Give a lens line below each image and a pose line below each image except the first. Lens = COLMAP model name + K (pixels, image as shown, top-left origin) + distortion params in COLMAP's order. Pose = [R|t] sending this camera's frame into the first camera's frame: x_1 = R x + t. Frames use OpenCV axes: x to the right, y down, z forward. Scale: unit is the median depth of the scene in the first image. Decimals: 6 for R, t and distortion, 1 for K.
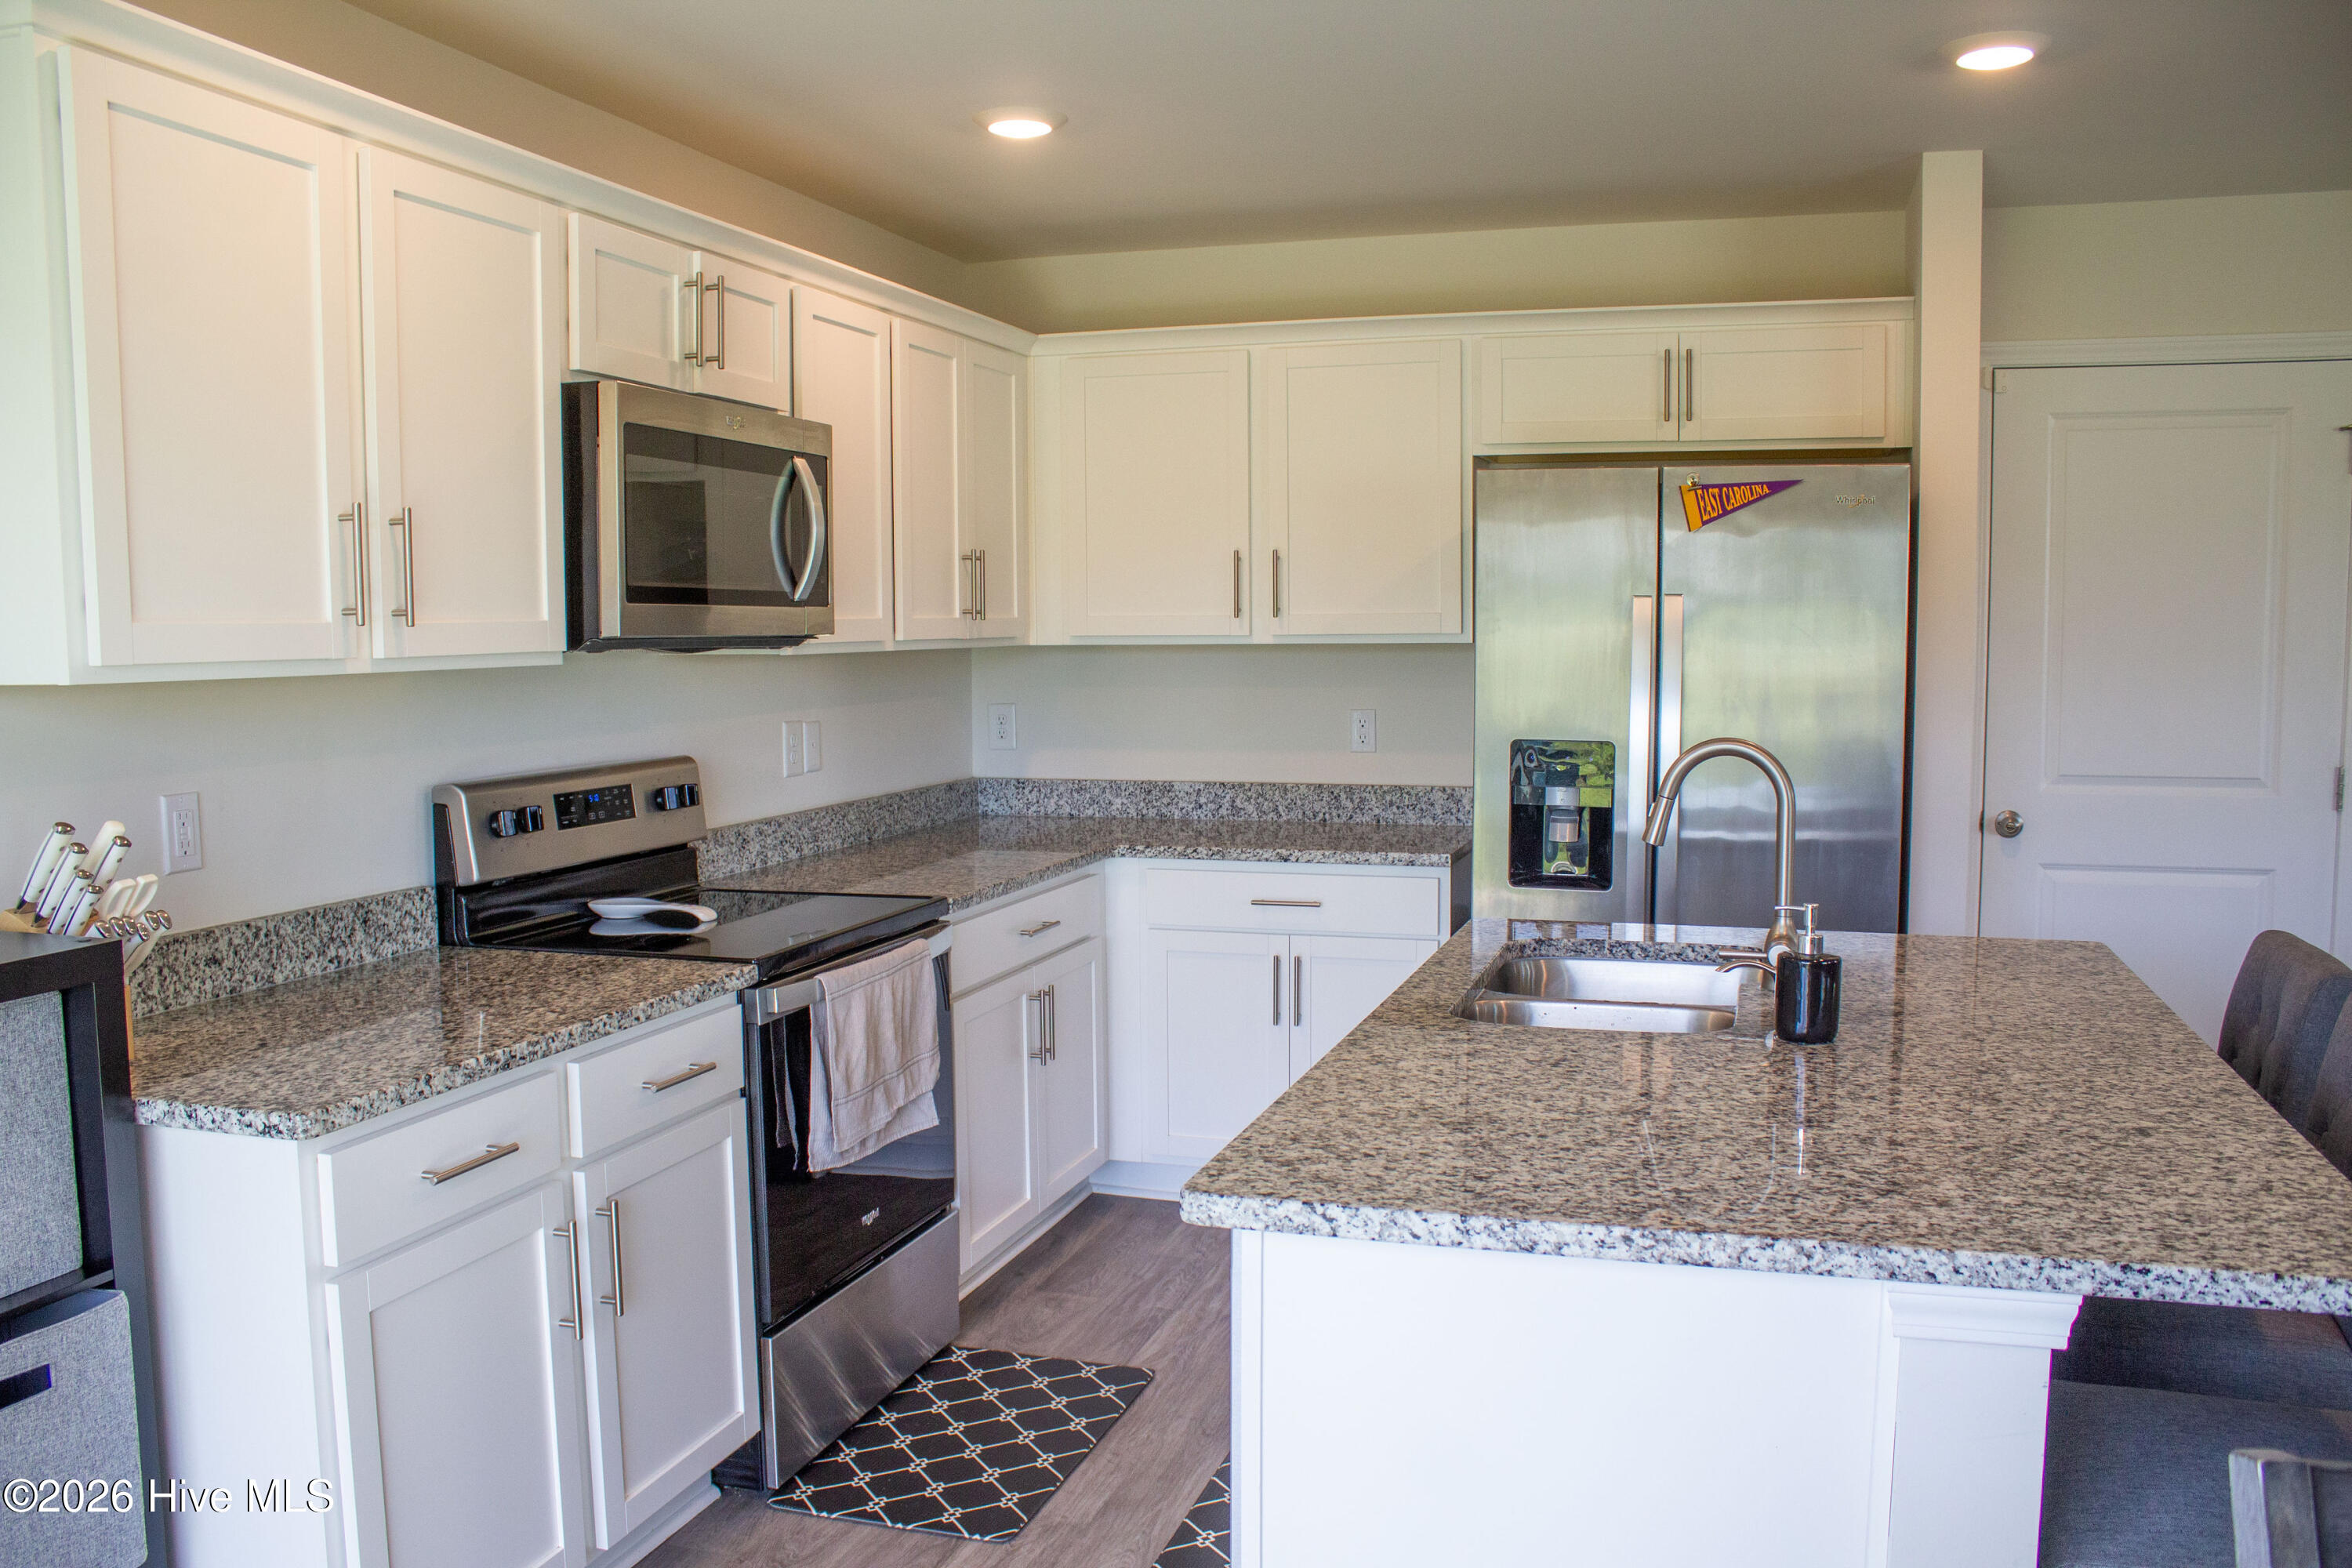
lens RADIAL K [[1965.6, 0, 1176.0], [0, 1965.6, 784.0], [0, 0, 1]] dist [-0.156499, 0.147291]
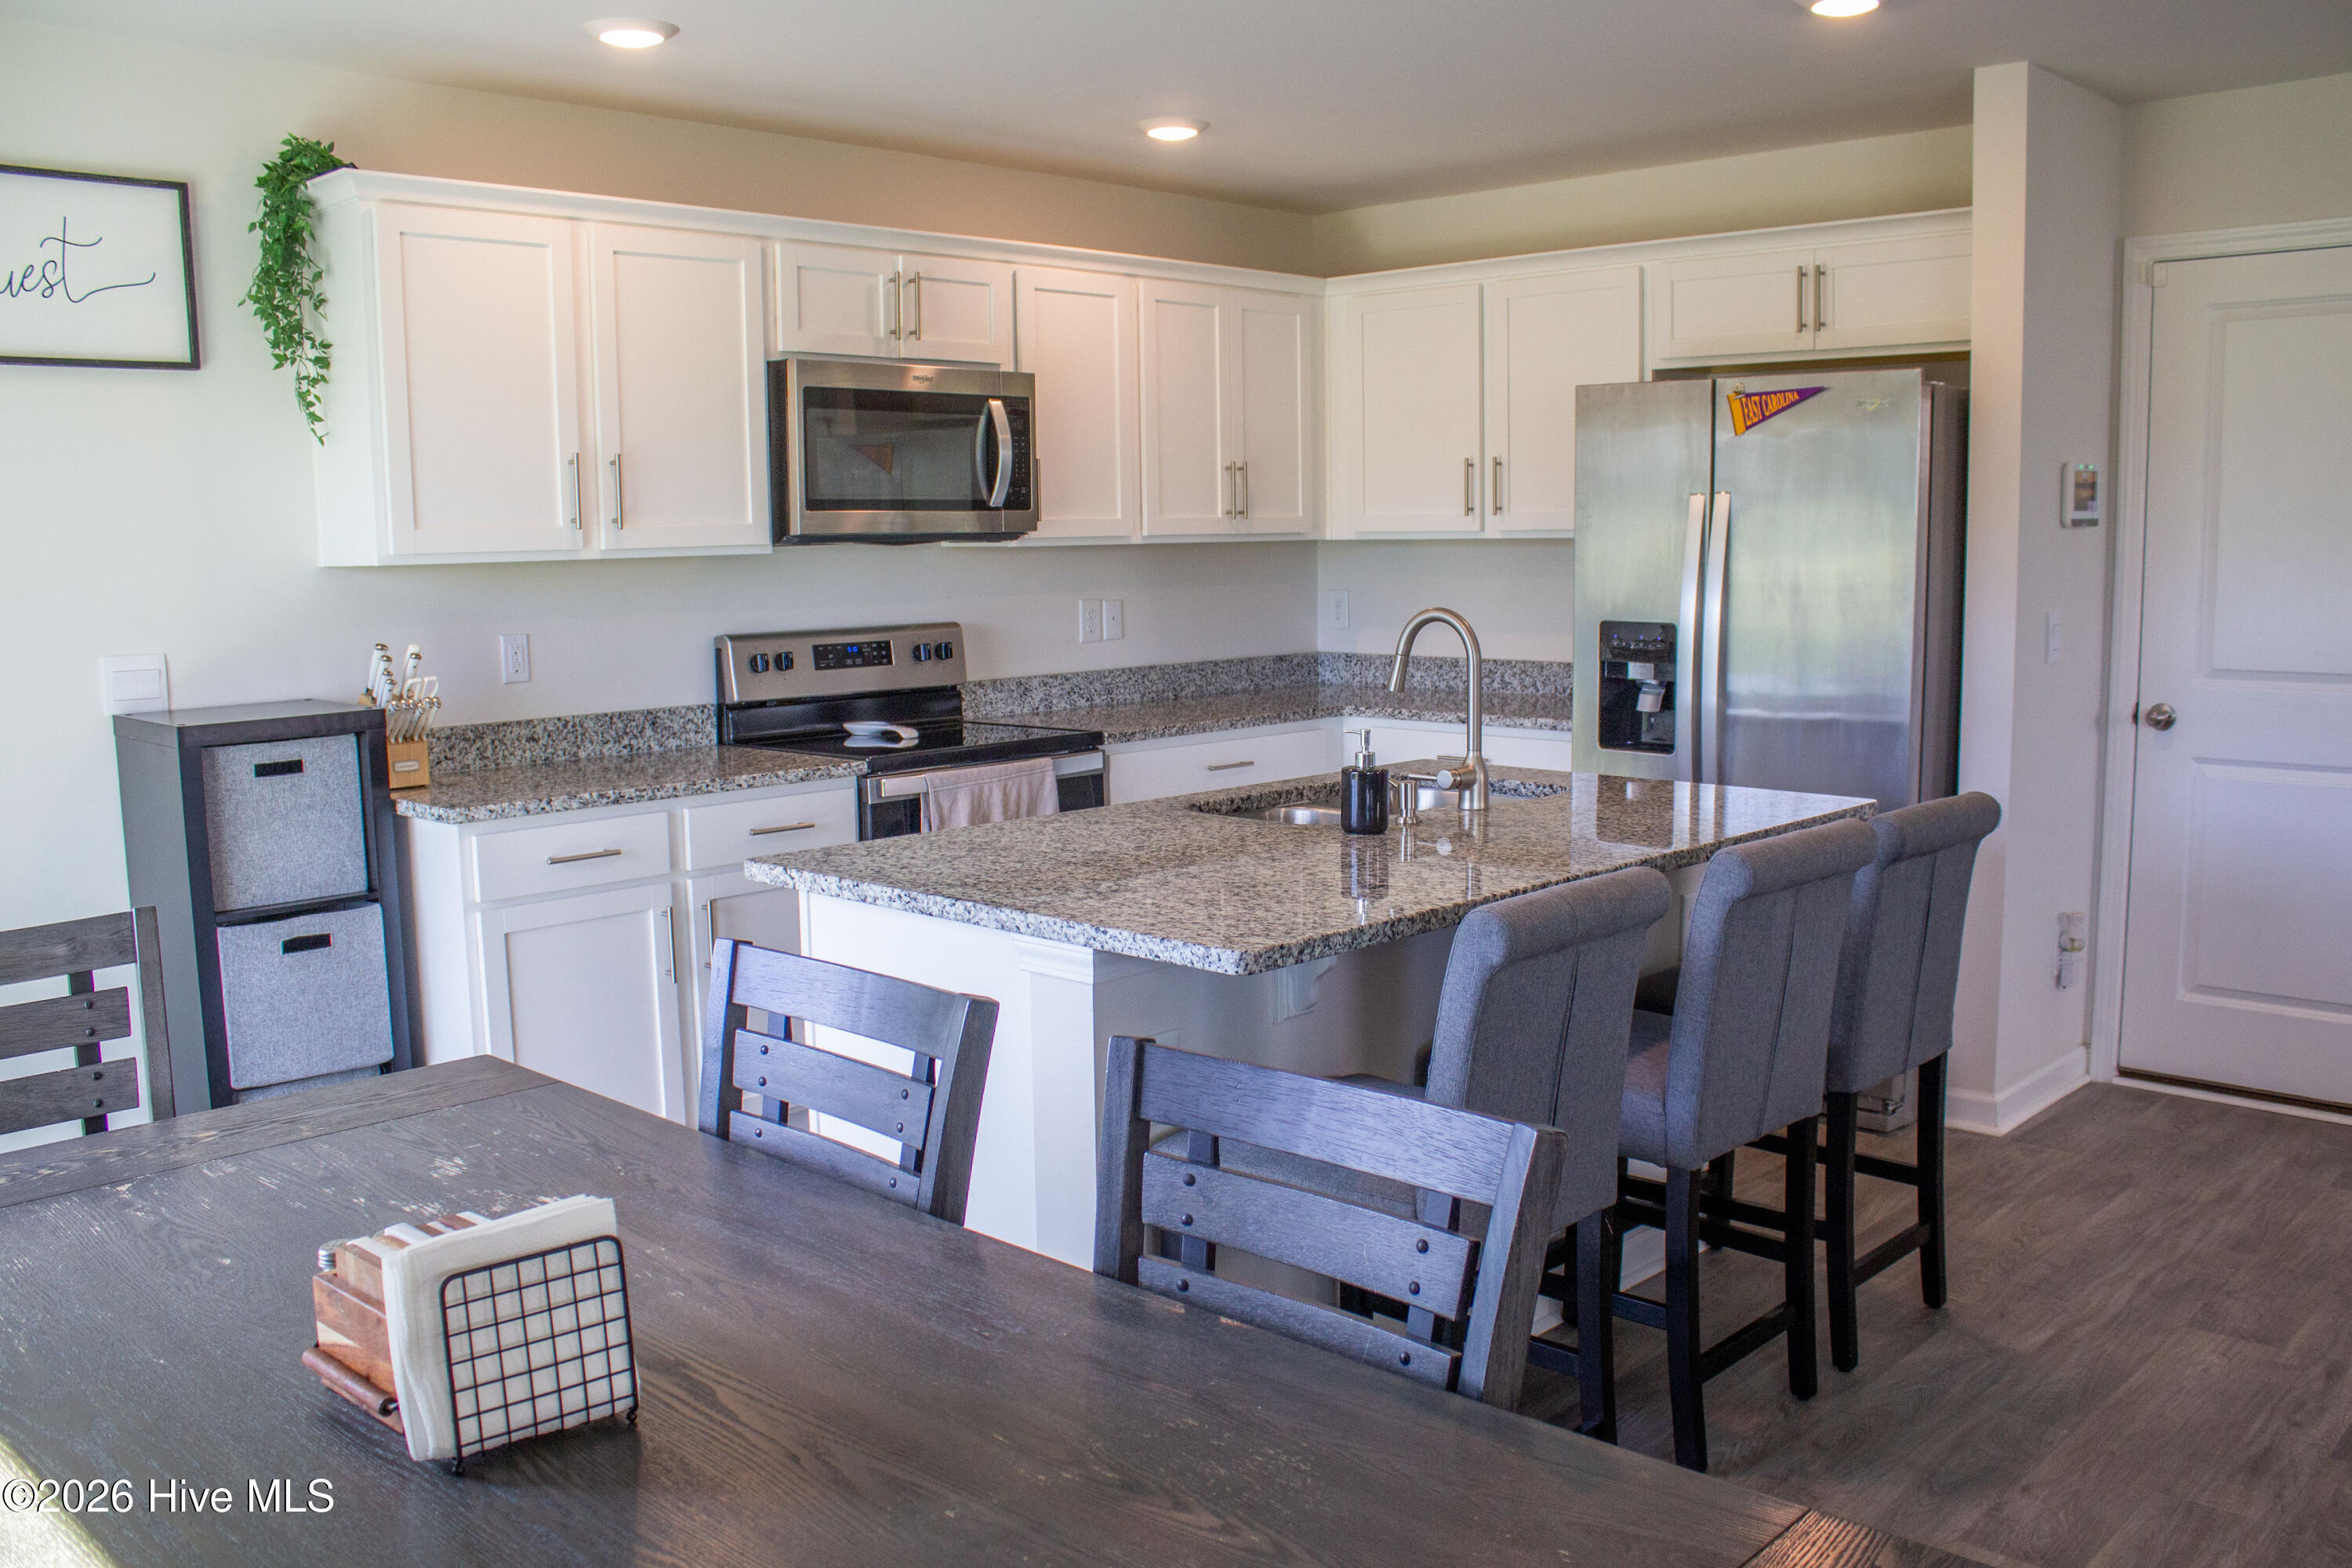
lens RADIAL K [[2011.4, 0, 1176.0], [0, 2011.4, 784.0], [0, 0, 1]] dist [-0.157435, 0.148333]
pose [[0.894008, 0.049017, -0.445361, 0.545901], [-0.027461, 0.998124, 0.054729, 0.018306], [0.447208, -0.036698, 0.893677, -0.188326]]
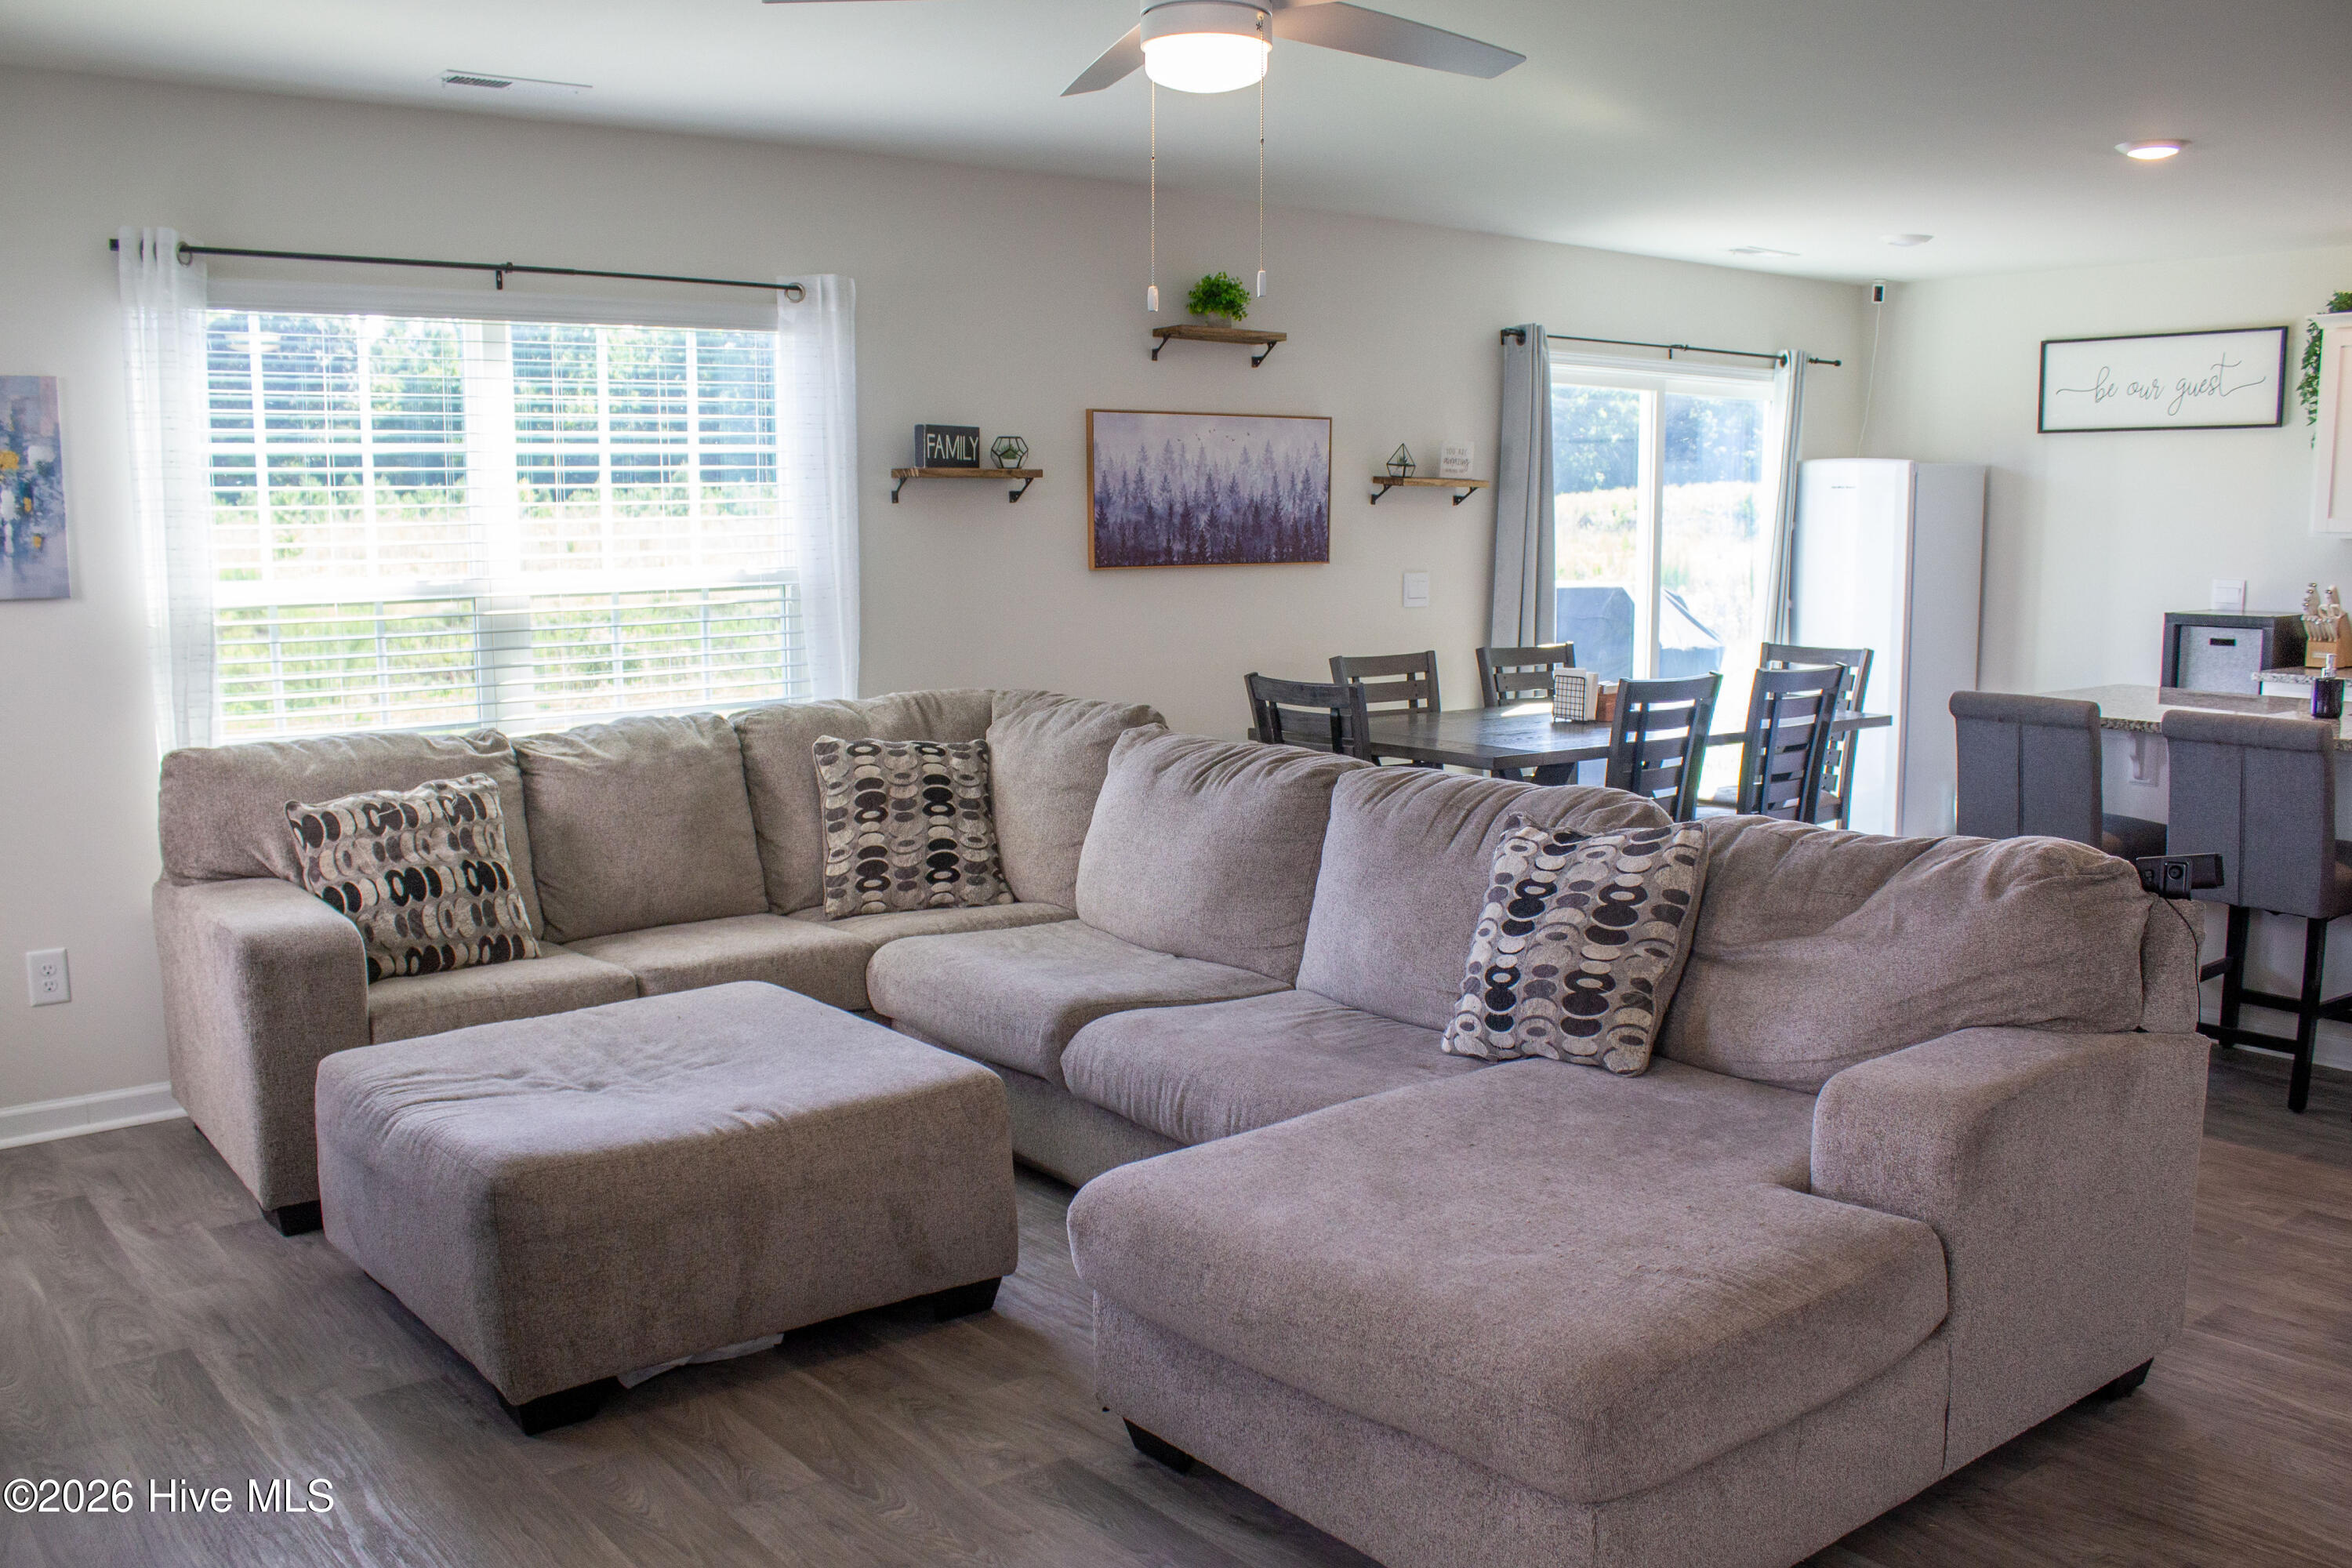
lens RADIAL K [[2011.4, 0, 1176.0], [0, 2011.4, 784.0], [0, 0, 1]] dist [-0.157435, 0.148333]
pose [[-0.561660, 0.117939, -0.818919, 1.874839], [-0.067777, 0.979903, 0.187609, -0.076298], [0.824588, 0.160876, -0.542378, 0.753153]]
